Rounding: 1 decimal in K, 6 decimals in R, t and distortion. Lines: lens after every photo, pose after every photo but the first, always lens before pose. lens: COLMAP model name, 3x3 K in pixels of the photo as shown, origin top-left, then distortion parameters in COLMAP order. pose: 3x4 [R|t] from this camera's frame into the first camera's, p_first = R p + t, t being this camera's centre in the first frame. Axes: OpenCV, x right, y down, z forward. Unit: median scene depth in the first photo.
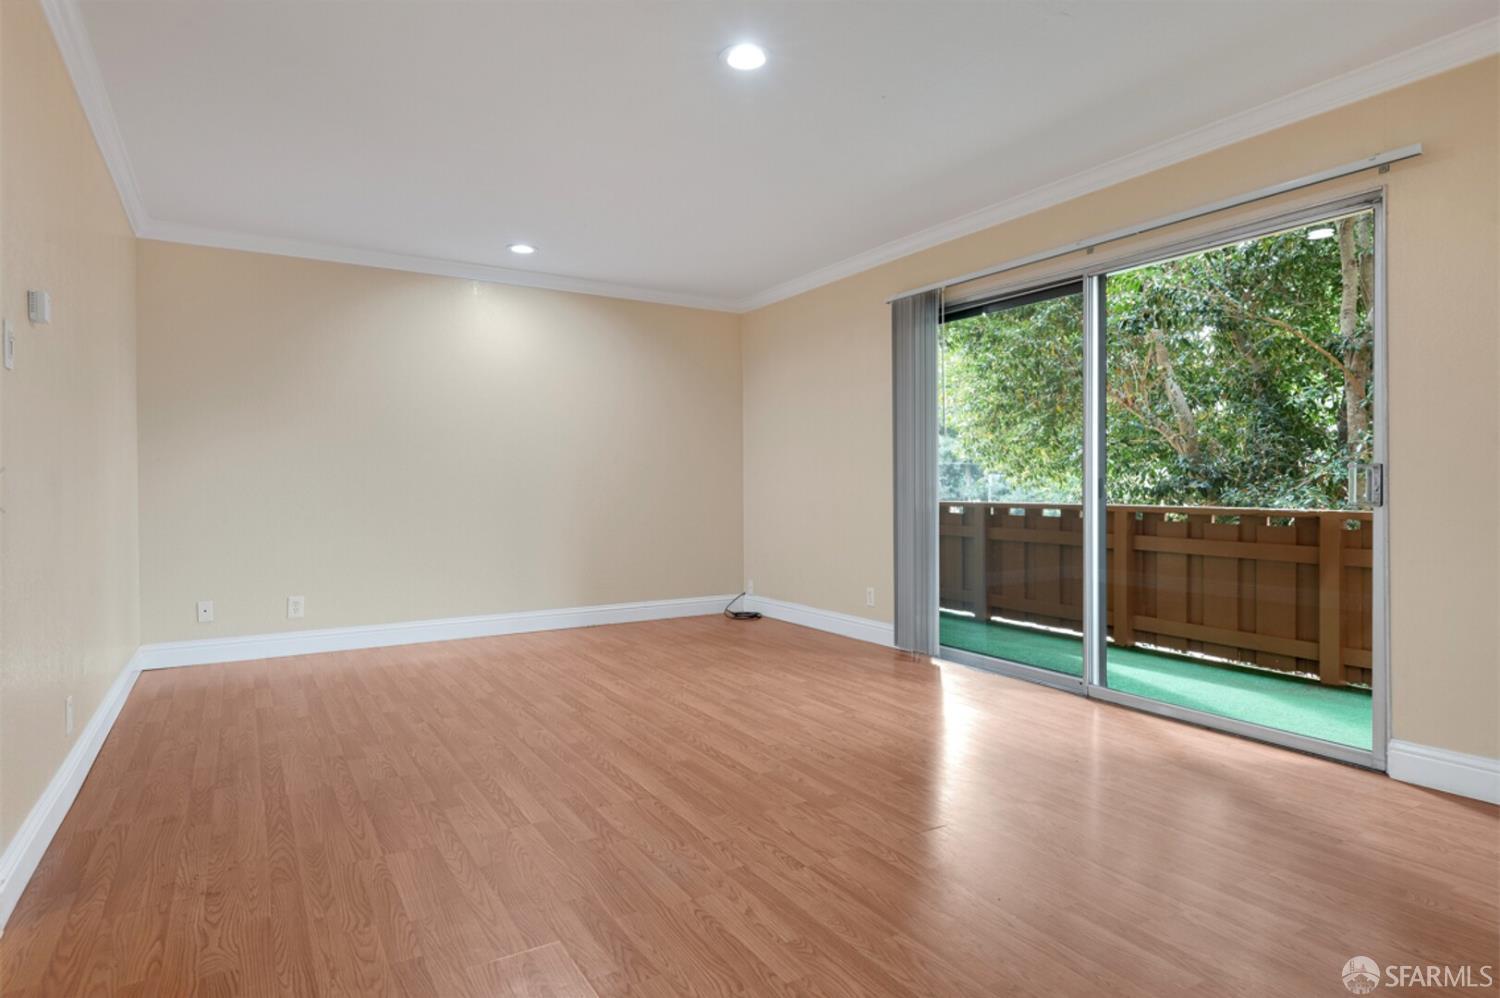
lens RADIAL K [[843.7, 0, 755.7], [0, 843.7, 495.8], [0, 0, 1]] dist [0.033782, -0.000191]
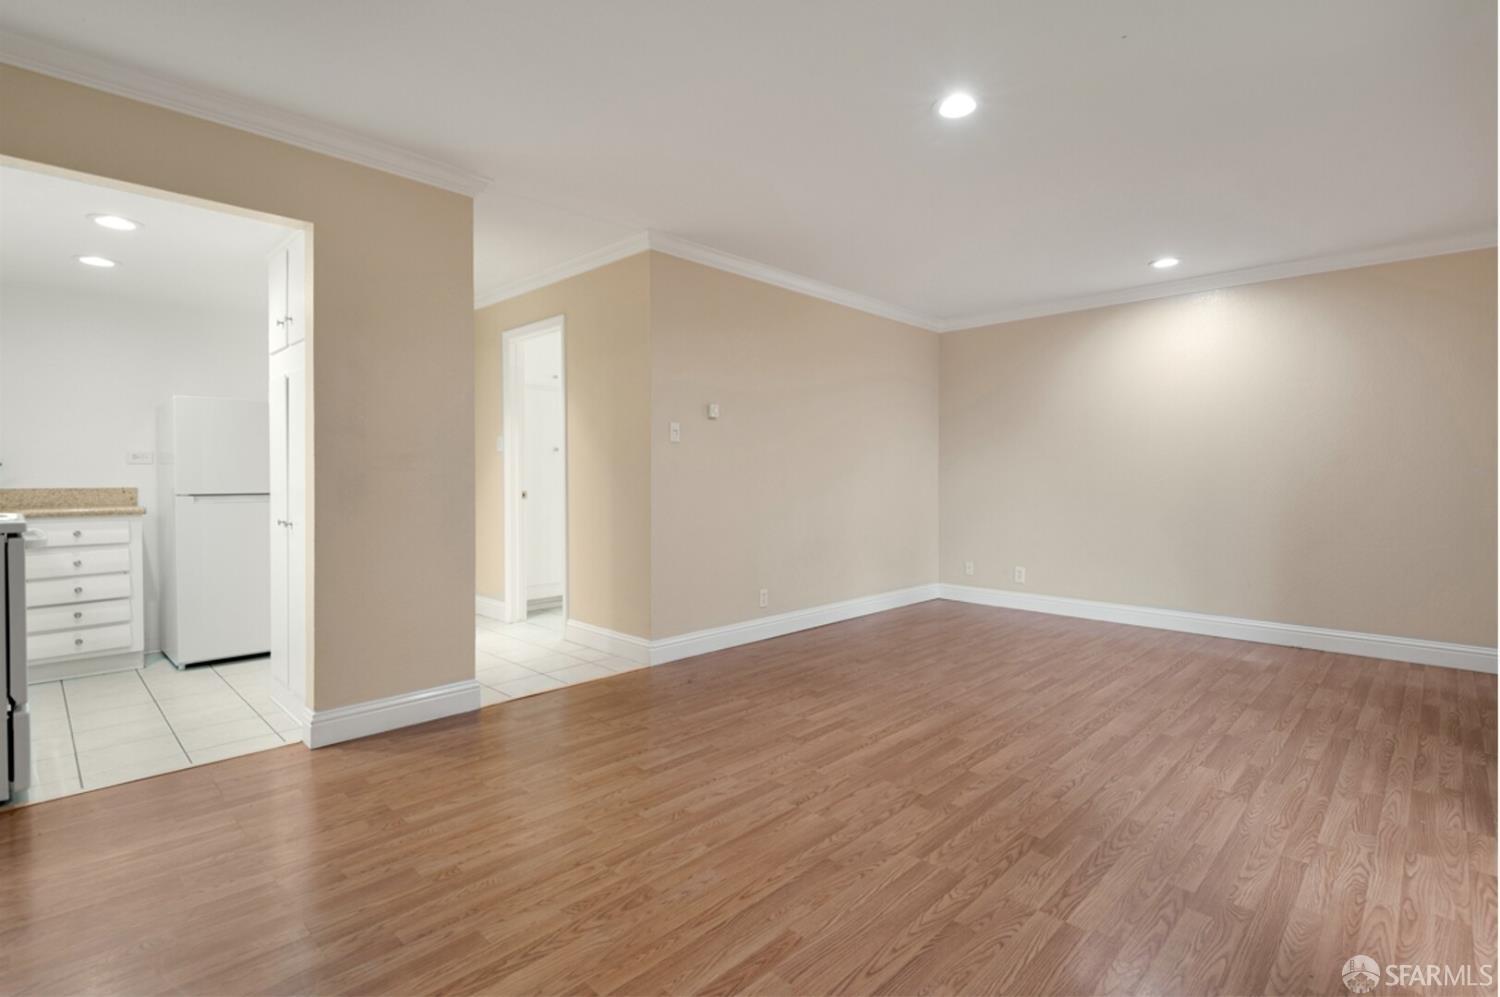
lens RADIAL K [[712.2, 0, 751.1], [0, 712.2, 492.0], [0, 0, 1]] dist [0.013395, -0.001997]
pose [[0.238211, 0.027132, -0.970834, 0.758170], [-0.015684, 0.999587, 0.024087, -0.038287], [0.971087, 0.009489, 0.238538, 0.484646]]
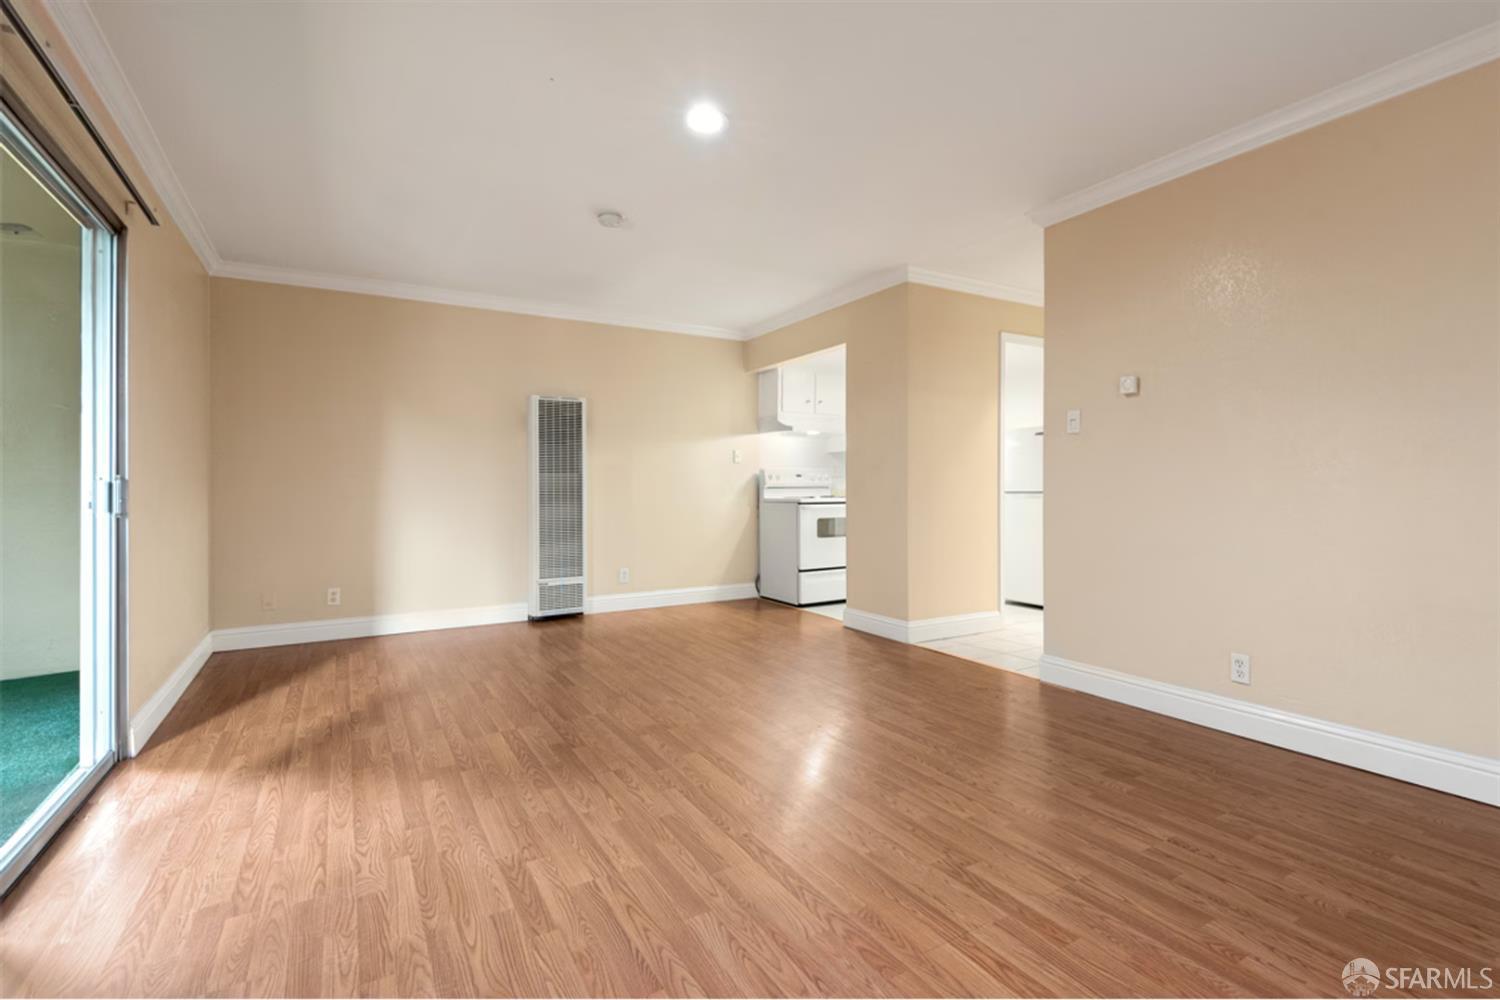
lens RADIAL K [[679.1, 0, 760.1], [0, 679.1, 491.7], [0, 0, 1]] dist [0.047684, -0.000150]
pose [[-0.999892, 0.006775, 0.013020, -0.087258], [0.007001, 0.999823, 0.017438, -0.025867], [-0.012899, 0.017527, -0.999763, 1.776501]]
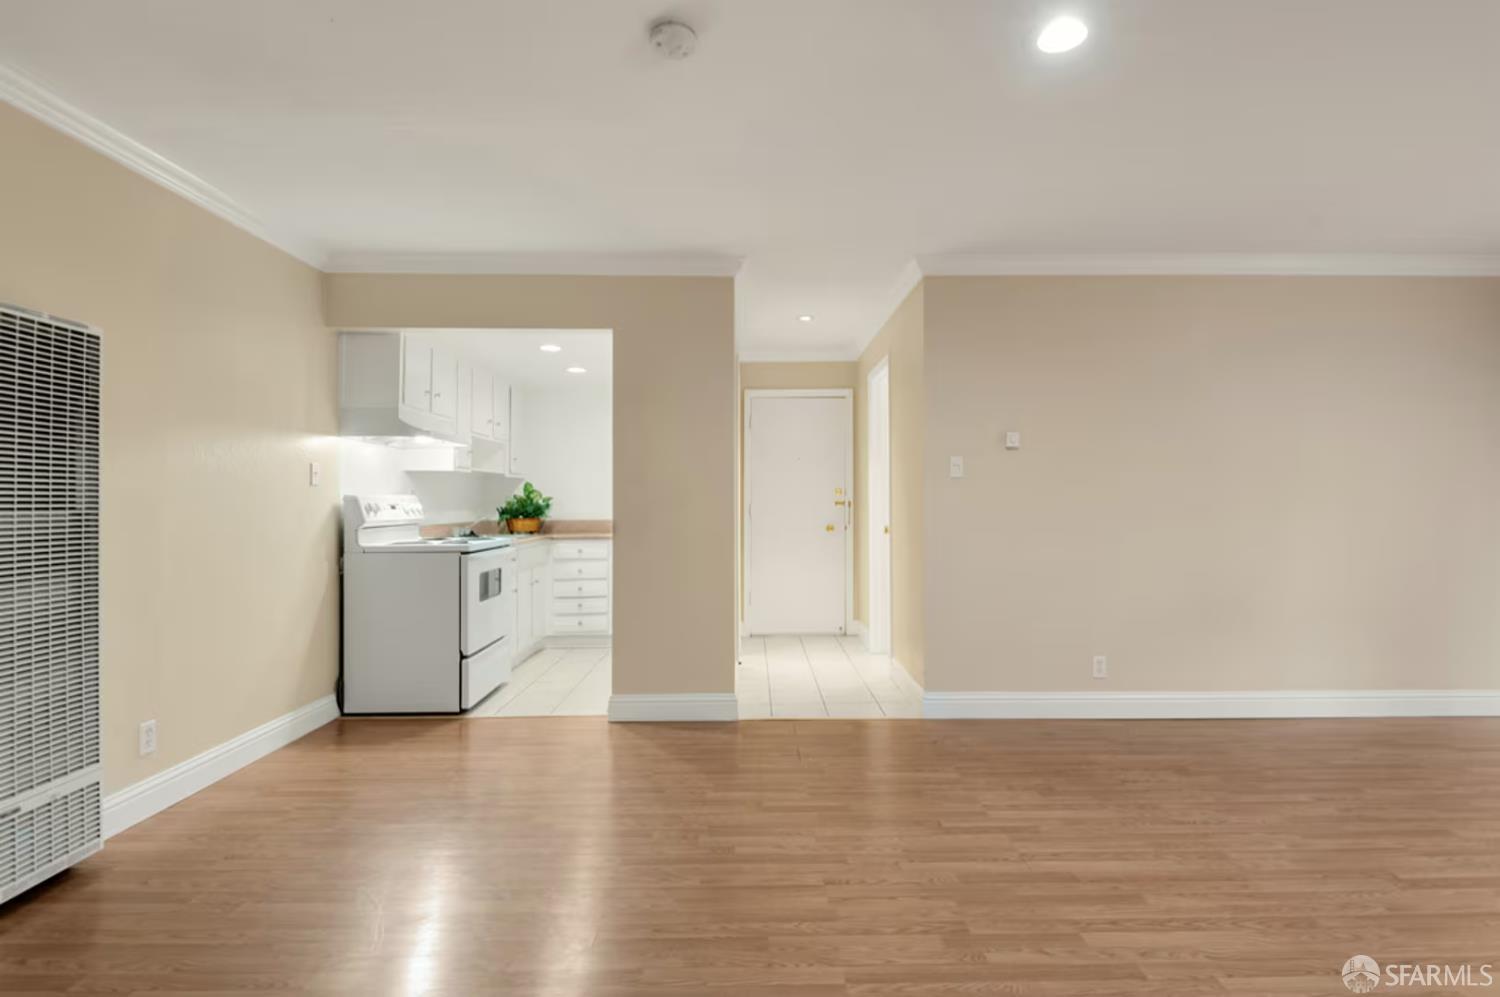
lens RADIAL K [[752.3, 0, 756.5], [0, 752.3, 492.4], [0, 0, 1]] dist [0.011932, -0.005725]
pose [[-0.519815, -0.006233, -0.854256, 0.705606], [-0.006977, 0.999971, -0.003051, -0.065873], [0.854250, 0.004374, -0.519843, 1.039349]]
